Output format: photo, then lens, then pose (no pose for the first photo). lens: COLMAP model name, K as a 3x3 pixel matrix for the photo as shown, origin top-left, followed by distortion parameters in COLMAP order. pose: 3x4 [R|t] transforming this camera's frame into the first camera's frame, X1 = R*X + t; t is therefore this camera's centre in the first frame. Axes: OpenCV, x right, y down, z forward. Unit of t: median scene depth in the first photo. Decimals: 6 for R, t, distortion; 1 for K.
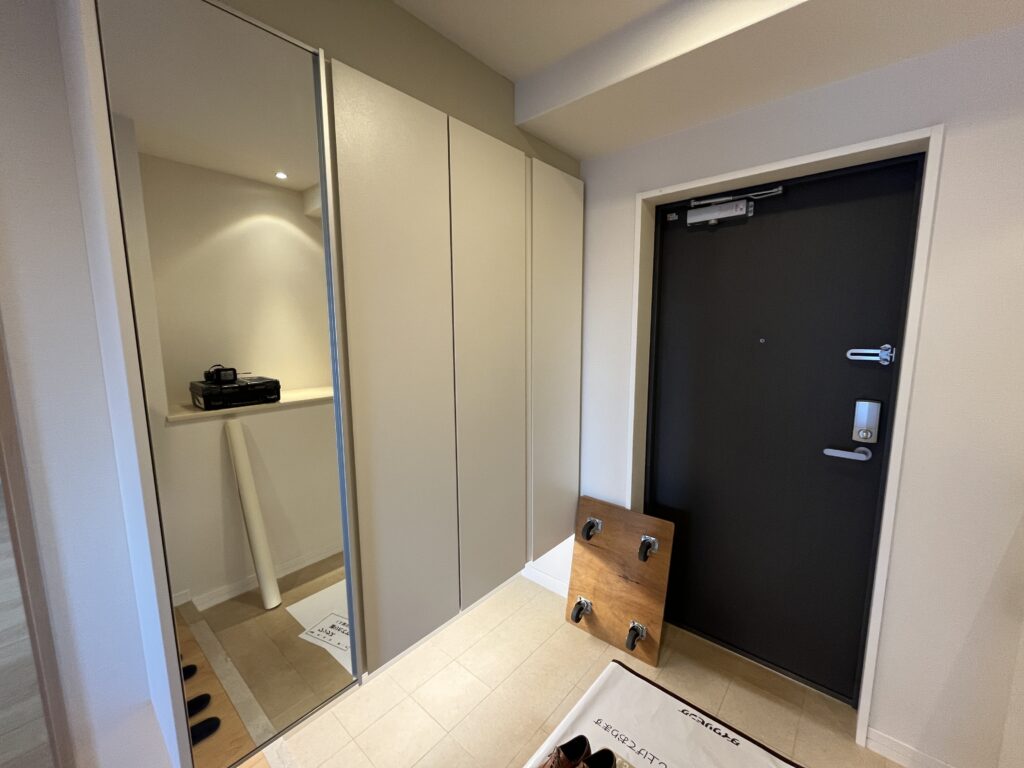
lens RADIAL K [[414.5, 0, 514.2], [0, 414.5, 384.1], [0, 0, 1]] dist [0.002460, -0.000168]
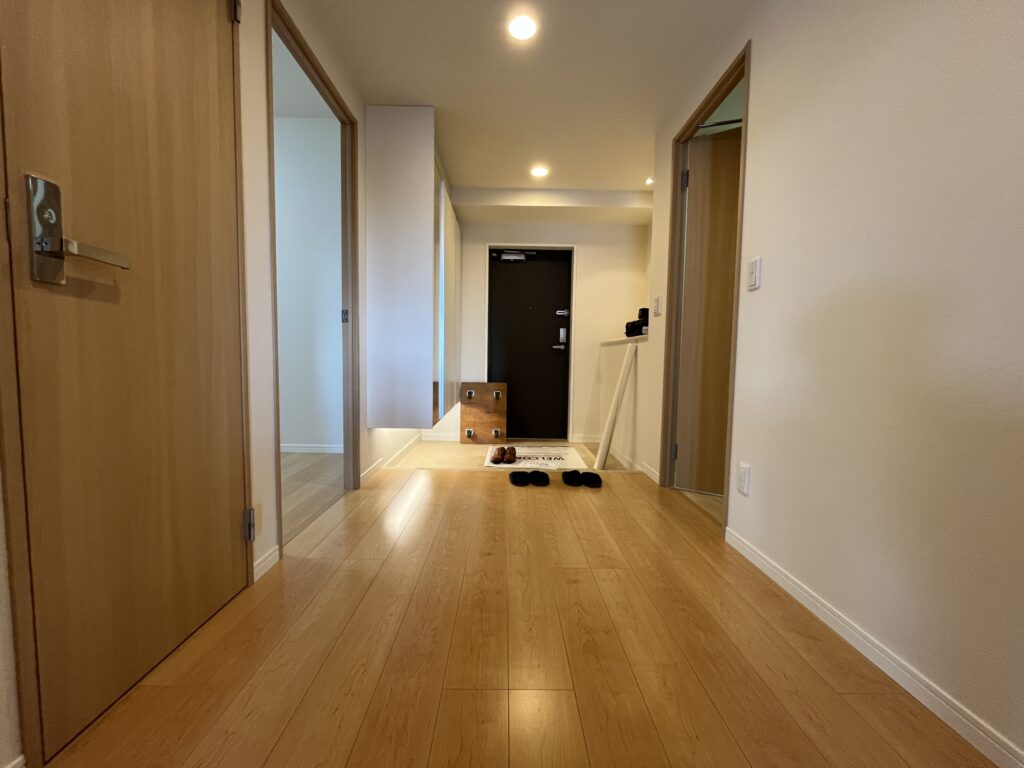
lens RADIAL K [[414.5, 0, 509.0], [0, 414.5, 385.0], [0, 0, 1]] dist [0.002460, -0.000168]
pose [[0.748140, -0.021684, 0.663187, -1.156713], [0.072787, 0.996116, -0.049542, 0.462164], [-0.659537, 0.085336, 0.746813, -0.758427]]
